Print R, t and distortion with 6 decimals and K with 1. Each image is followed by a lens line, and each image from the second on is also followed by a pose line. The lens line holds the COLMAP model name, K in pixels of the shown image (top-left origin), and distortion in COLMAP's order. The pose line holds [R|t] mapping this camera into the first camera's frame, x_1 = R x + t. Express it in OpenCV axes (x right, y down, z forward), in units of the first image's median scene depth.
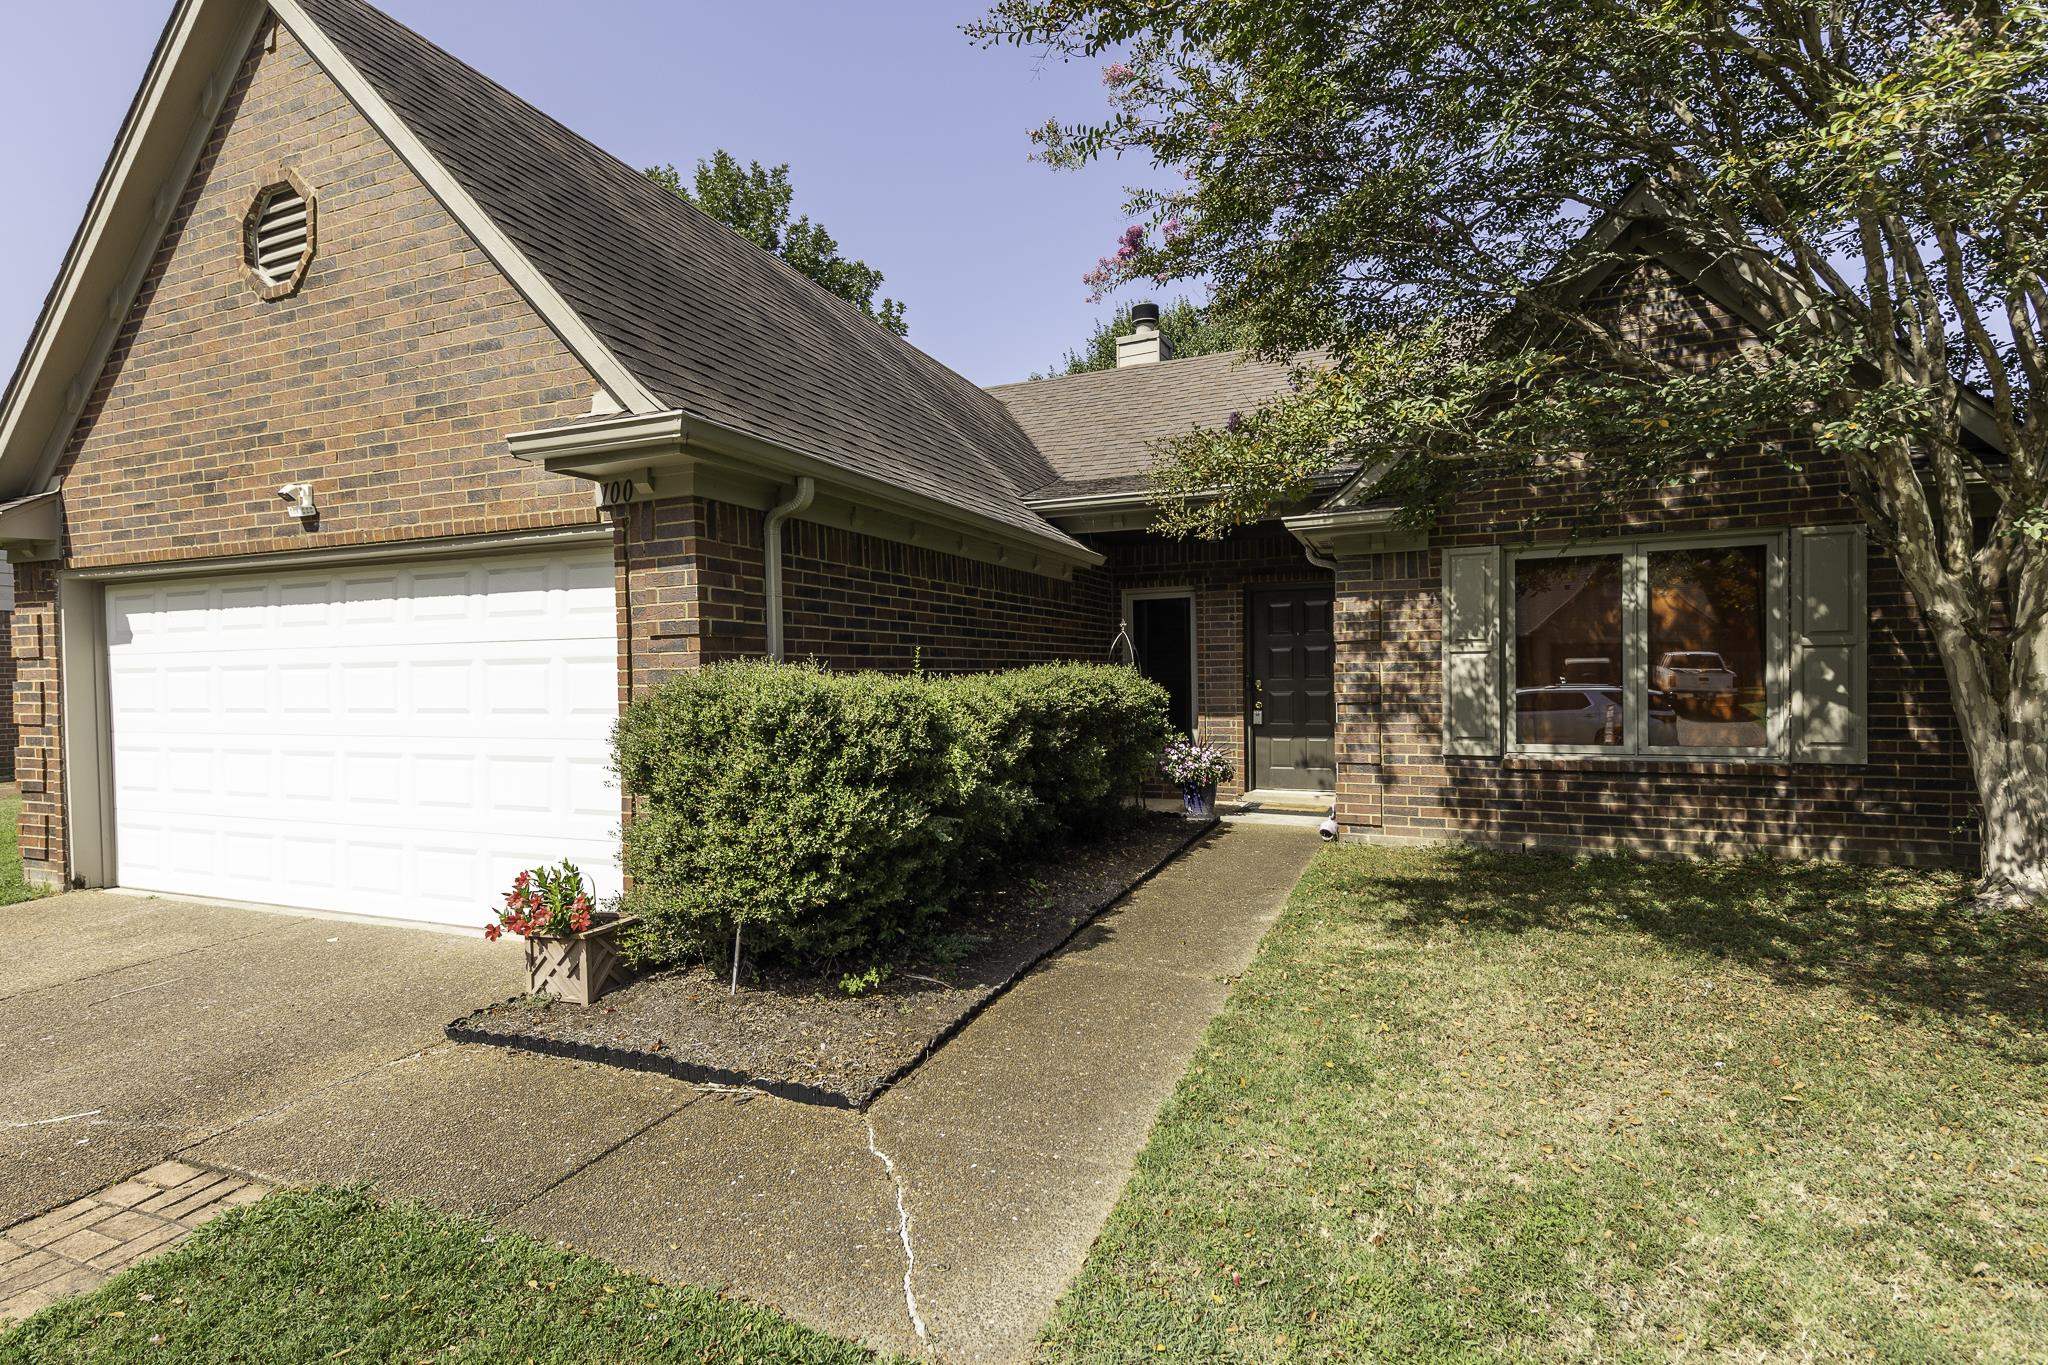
lens RADIAL K [[980.0, 0, 1024.0], [0, 980.0, 682.5], [0, 0, 1]] dist [0.019393, -0.001001]
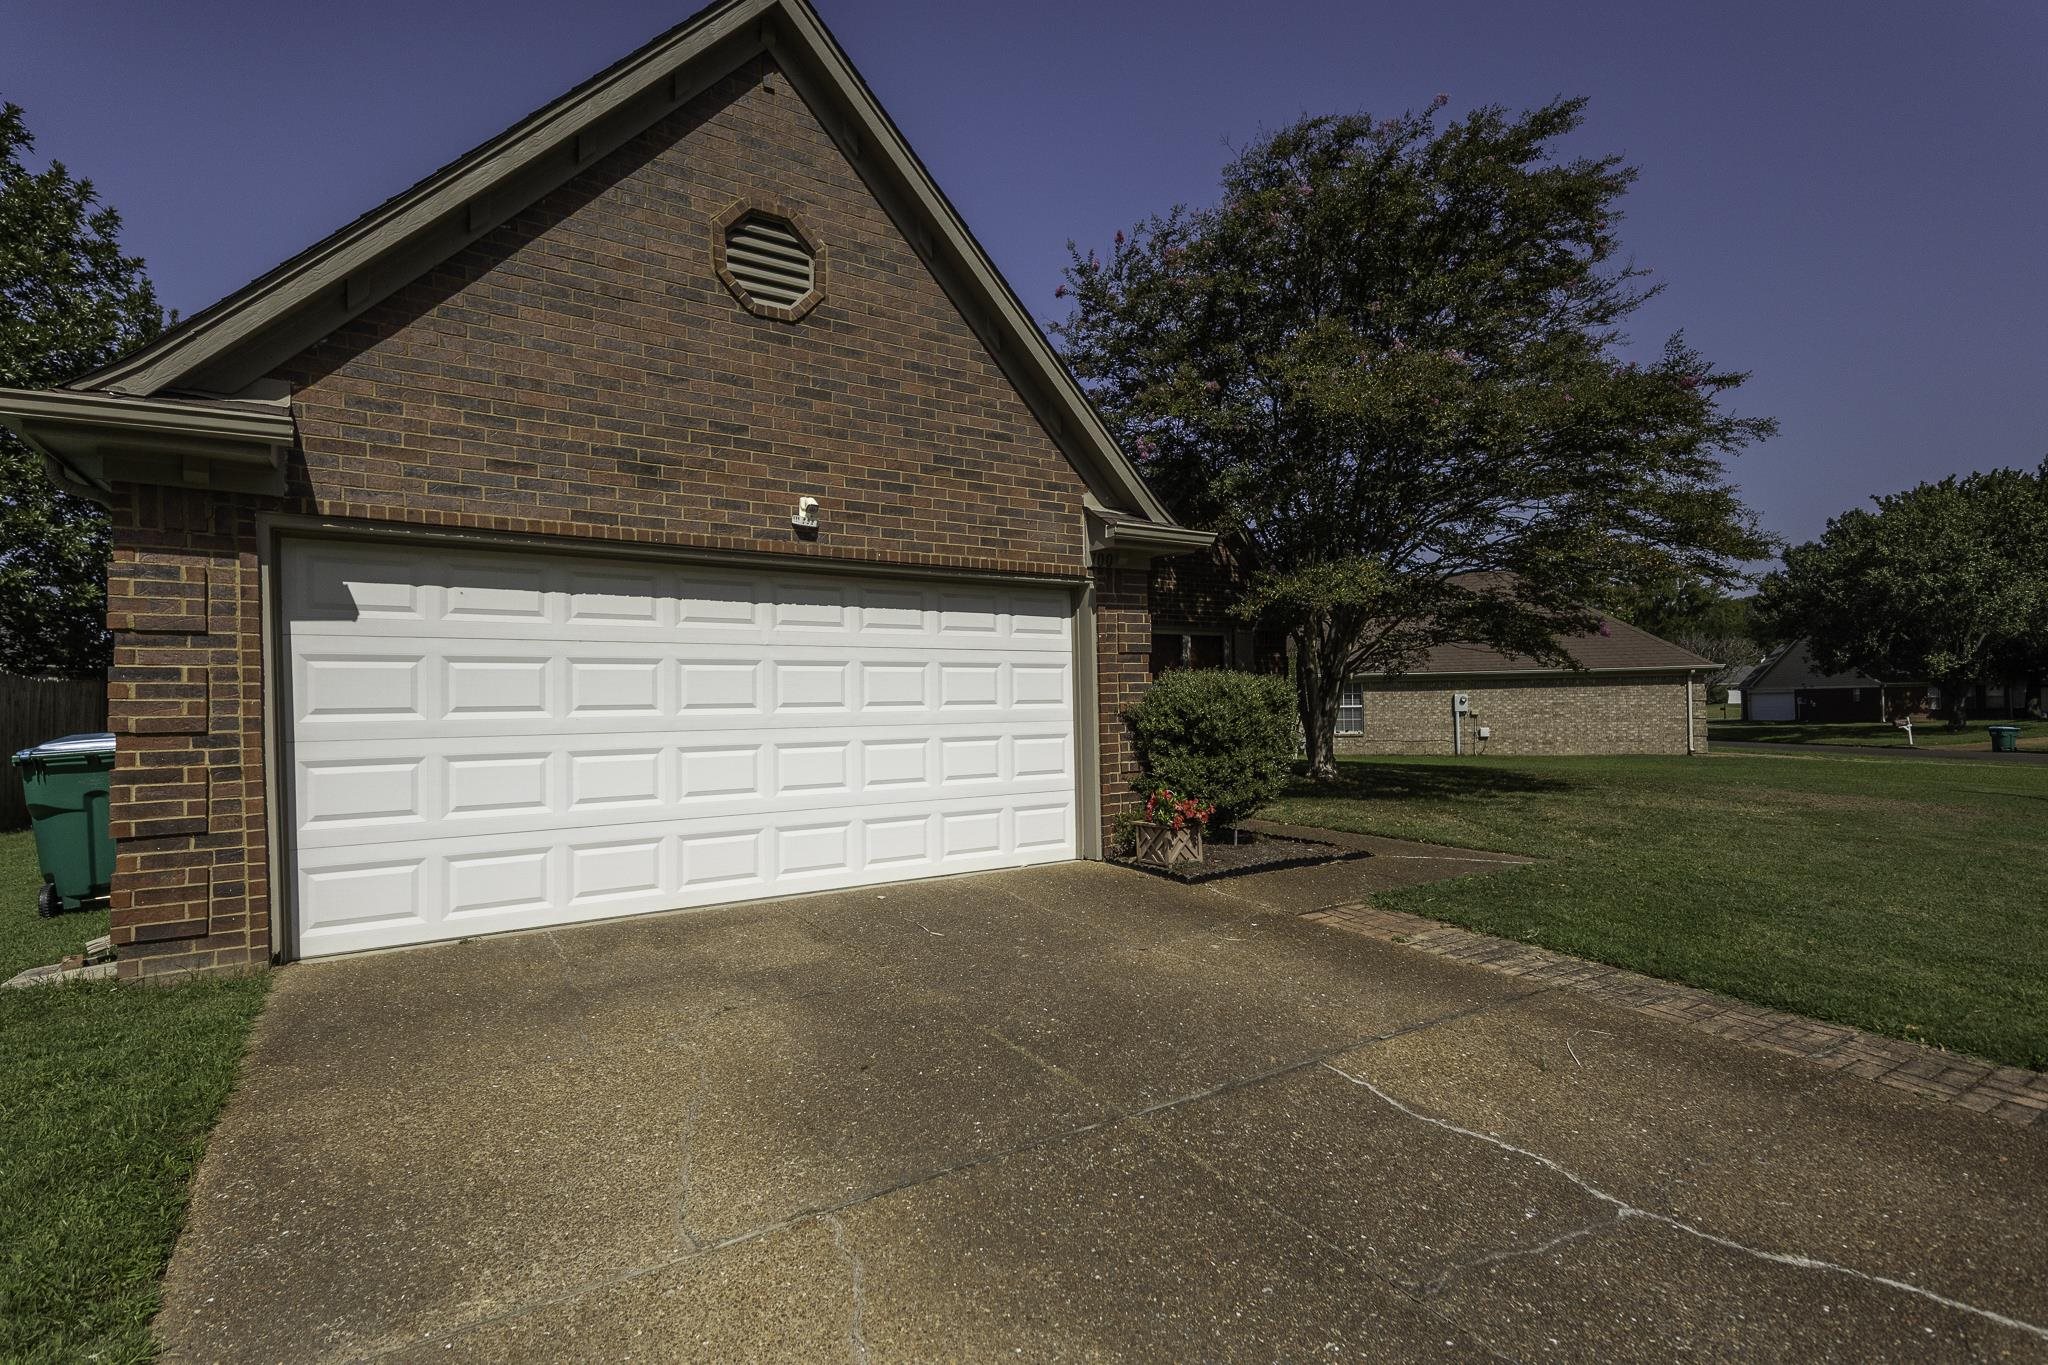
lens RADIAL K [[980.0, 0, 1024.0], [0, 980.0, 682.5], [0, 0, 1]] dist [0.019393, -0.001001]
pose [[0.548925, 0.024734, 0.835505, -1.560779], [0.017352, 0.999010, -0.040974, 0.056524], [-0.835691, 0.036989, 0.547953, 0.216044]]
